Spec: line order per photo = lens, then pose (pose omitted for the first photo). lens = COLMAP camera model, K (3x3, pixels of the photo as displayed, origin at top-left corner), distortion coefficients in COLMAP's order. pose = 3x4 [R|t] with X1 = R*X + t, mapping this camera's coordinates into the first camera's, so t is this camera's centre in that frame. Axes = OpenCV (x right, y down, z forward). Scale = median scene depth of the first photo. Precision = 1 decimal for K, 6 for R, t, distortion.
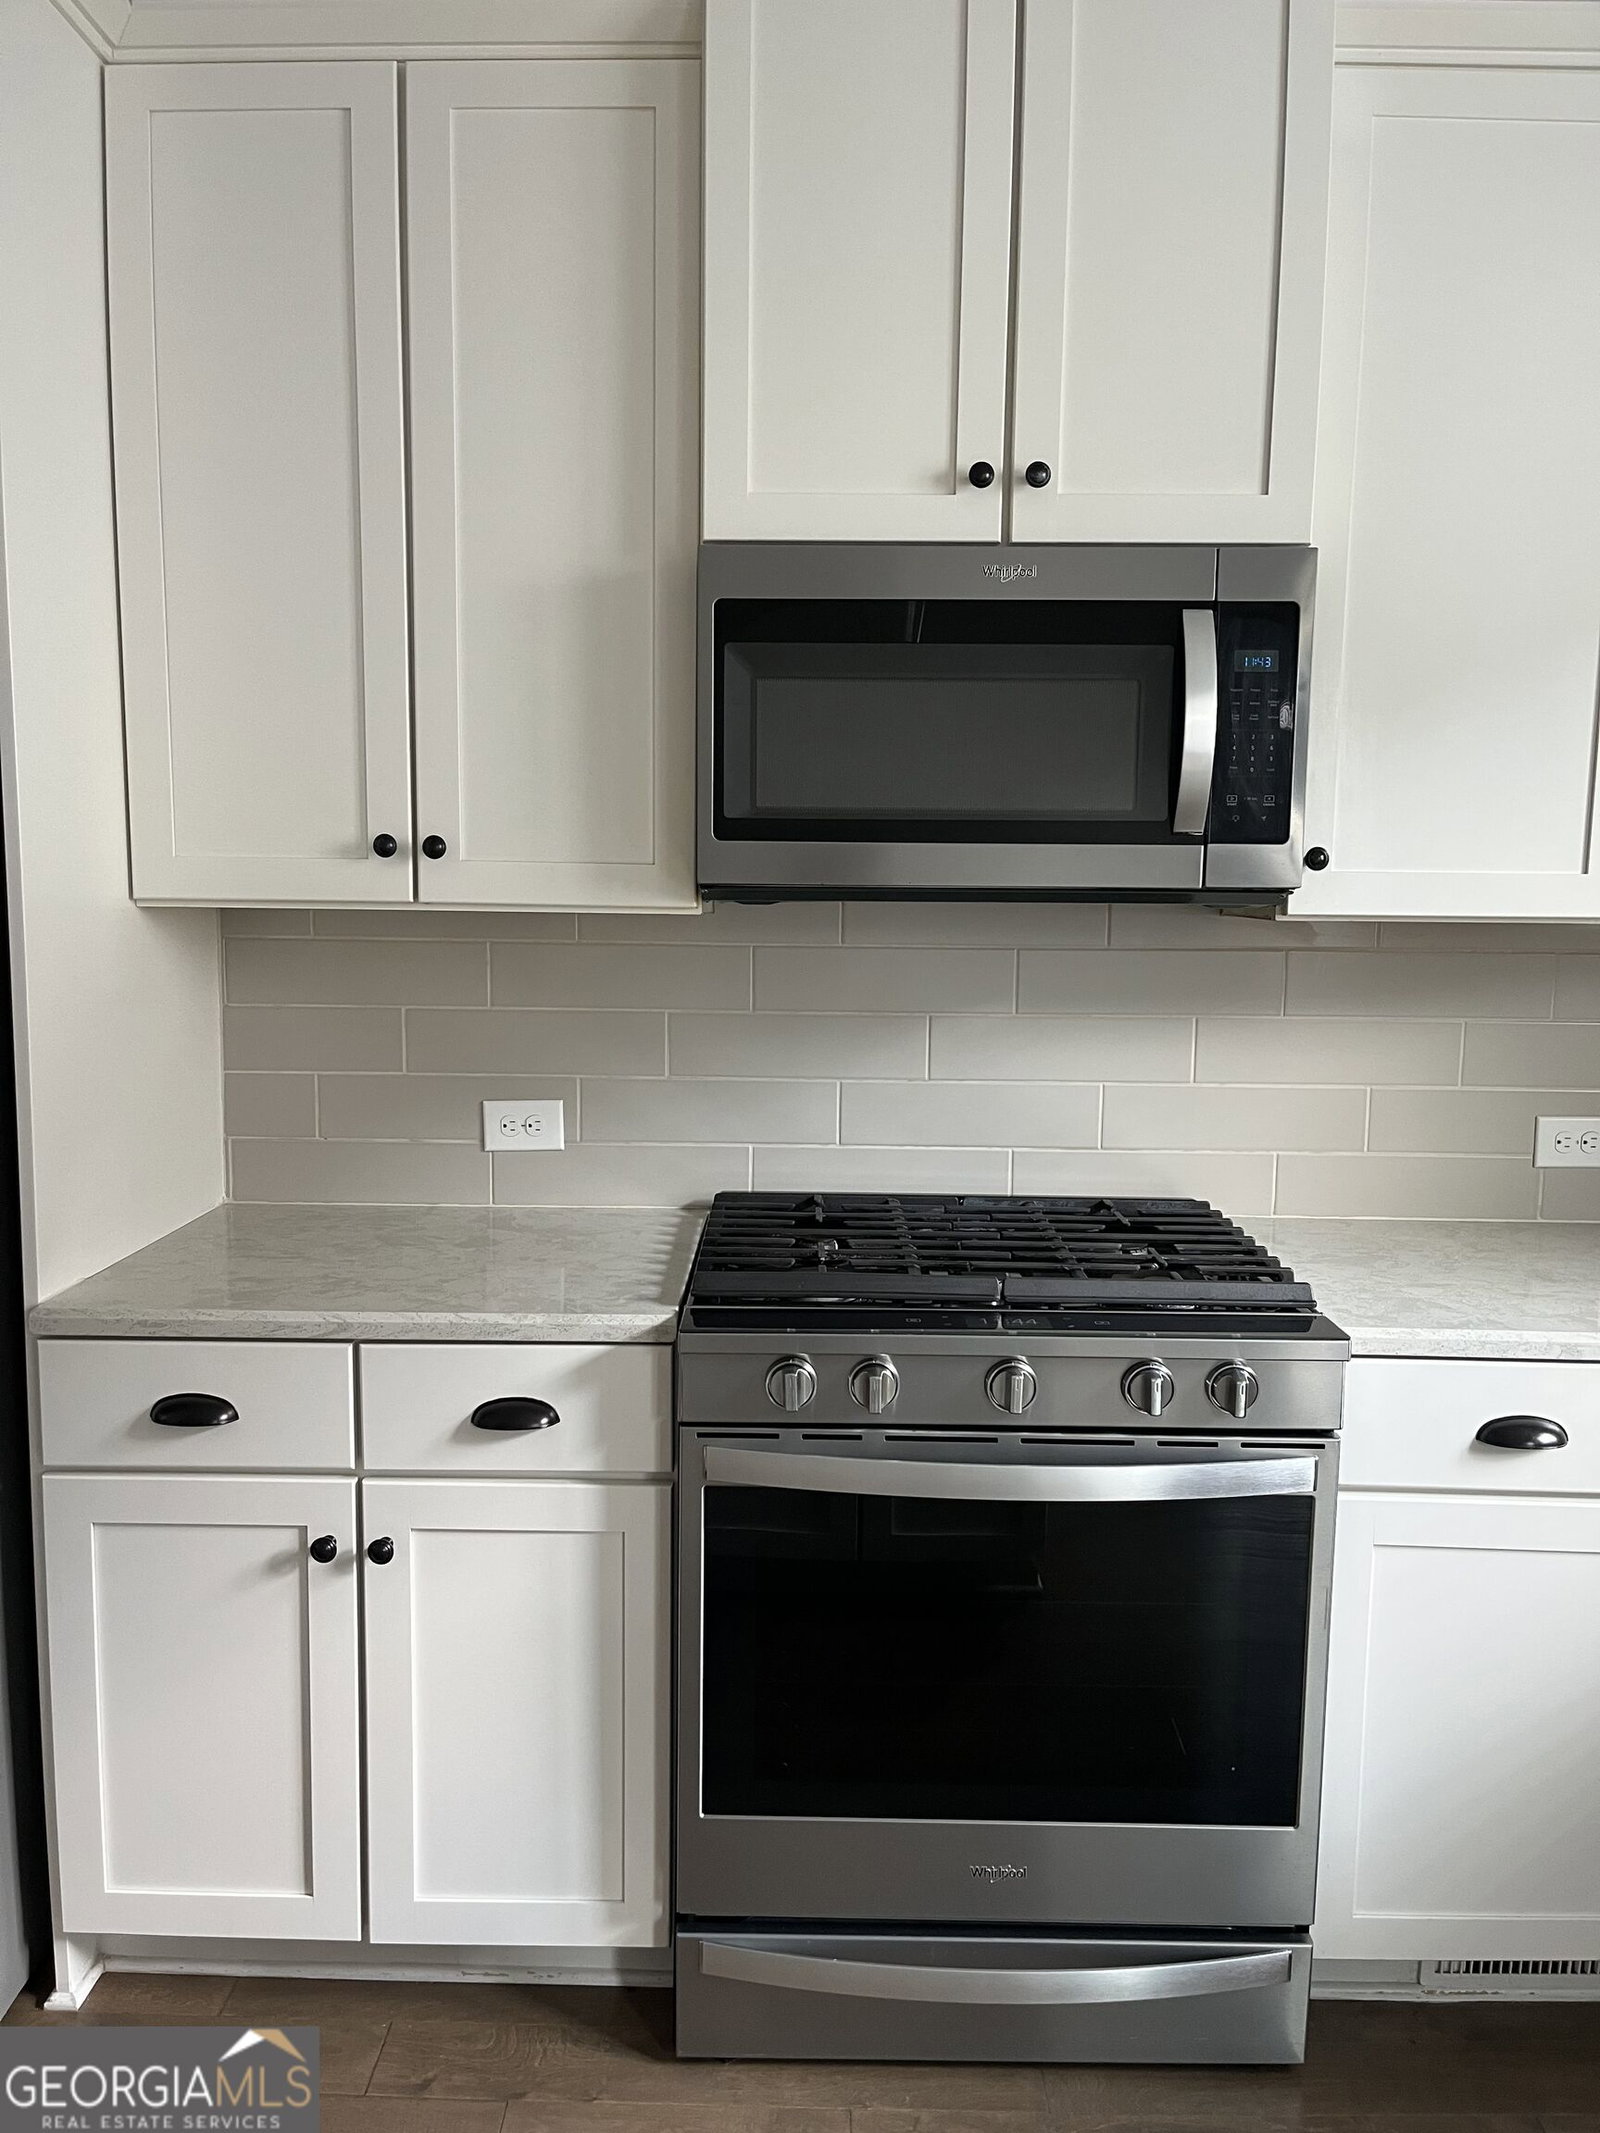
lens RADIAL K [[1615.6, 0, 803.0], [0, 1615.6, 1075.6], [0, 0, 1]] dist [0.026129, -0.001492]
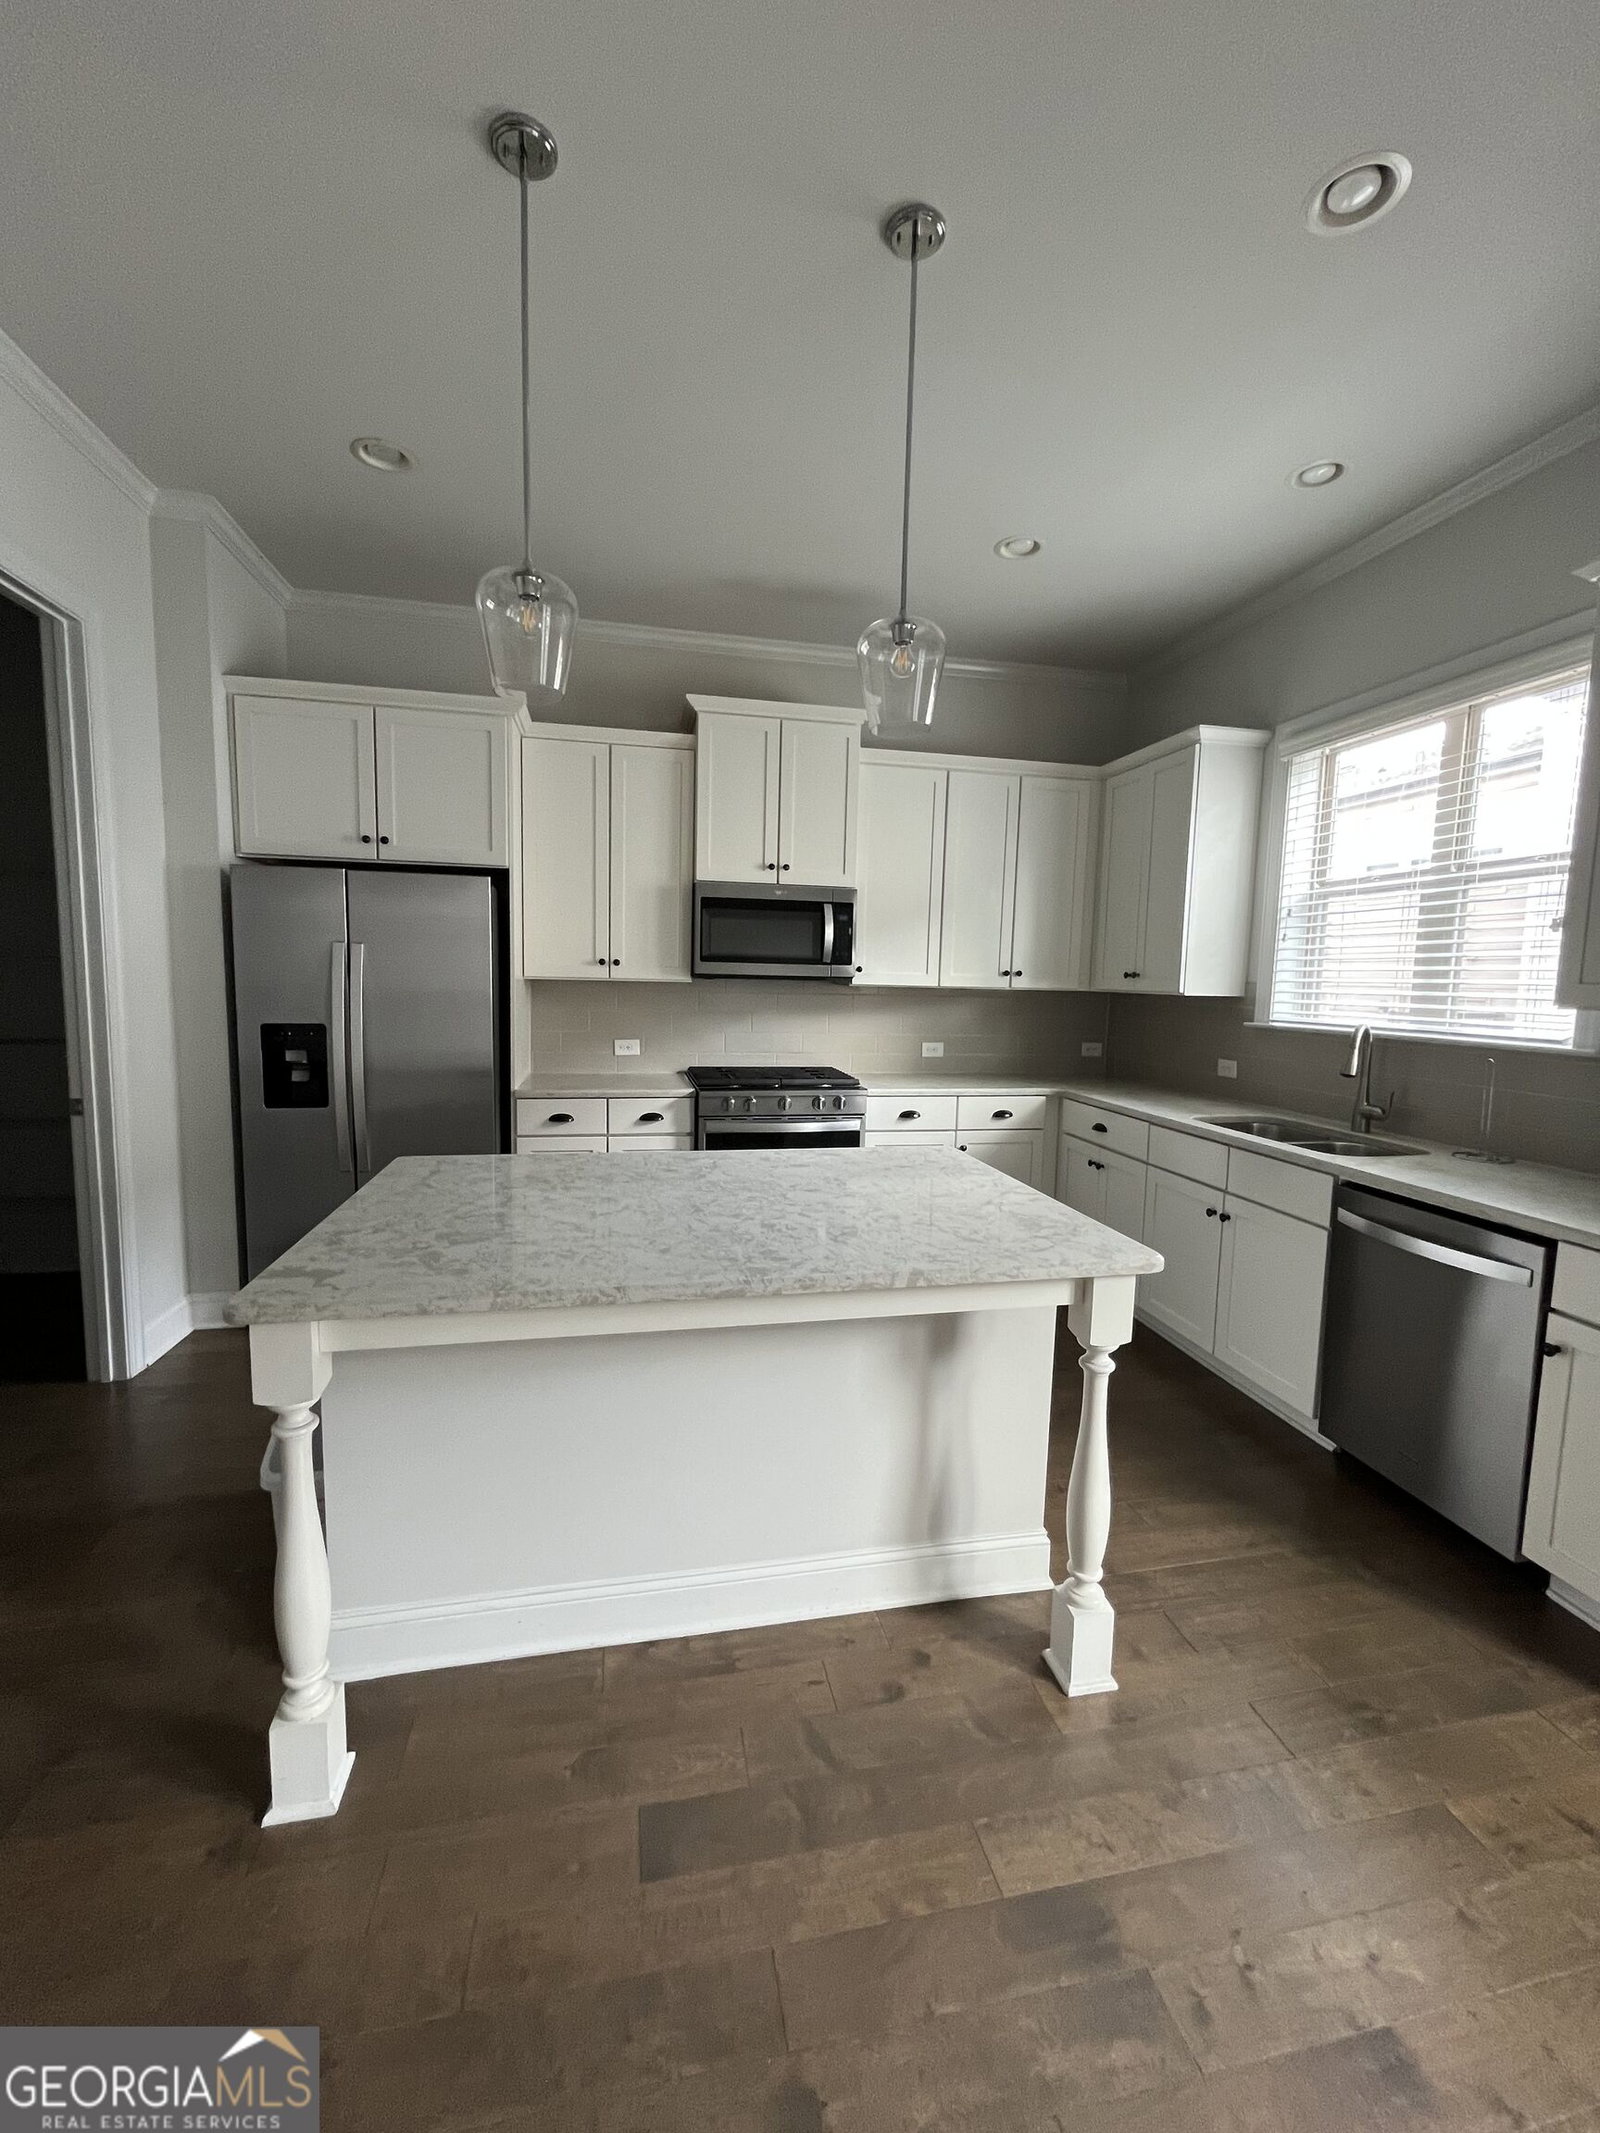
lens RADIAL K [[859.3, 0, 799.7], [0, 859.3, 1061.0], [0, 0, 1]] dist [-0.000186, 0.000000]
pose [[0.975858, -0.010689, 0.218142, -0.263980], [0.013866, 0.999819, -0.013037, 0.107184], [-0.217964, 0.015747, 0.975830, -0.946327]]
